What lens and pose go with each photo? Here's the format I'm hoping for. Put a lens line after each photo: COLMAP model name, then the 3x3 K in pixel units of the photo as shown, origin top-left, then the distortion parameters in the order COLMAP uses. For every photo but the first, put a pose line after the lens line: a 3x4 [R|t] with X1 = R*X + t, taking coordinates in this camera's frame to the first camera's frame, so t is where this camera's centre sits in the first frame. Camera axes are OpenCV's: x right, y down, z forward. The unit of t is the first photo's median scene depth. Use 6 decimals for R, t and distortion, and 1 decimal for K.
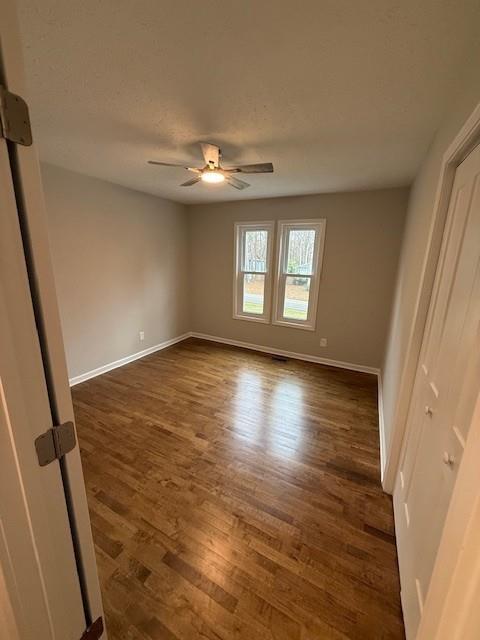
lens RADIAL K [[254.5, 0, 240.0], [0, 254.5, 320.0], [0, 0, 1]] dist [-0.000803, -0.000260]
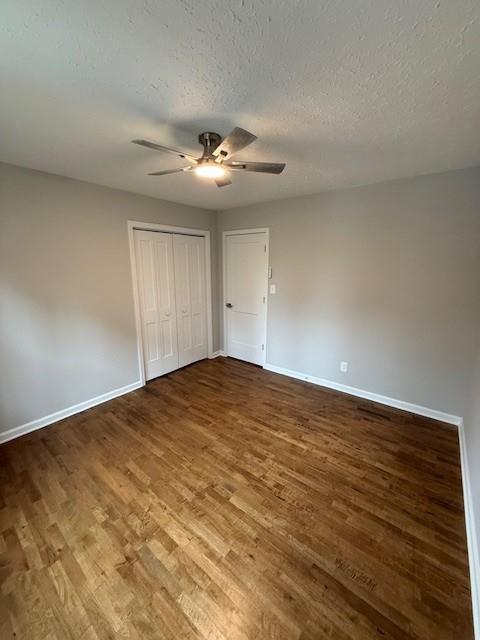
lens RADIAL K [[254.5, 0, 240.0], [0, 254.5, 320.0], [0, 0, 1]] dist [-0.000803, -0.000260]
pose [[-0.981755, -0.064079, 0.179026, -0.276910], [0.021172, 0.898814, 0.437820, -0.367516], [-0.188966, 0.433622, -0.881058, 1.410602]]
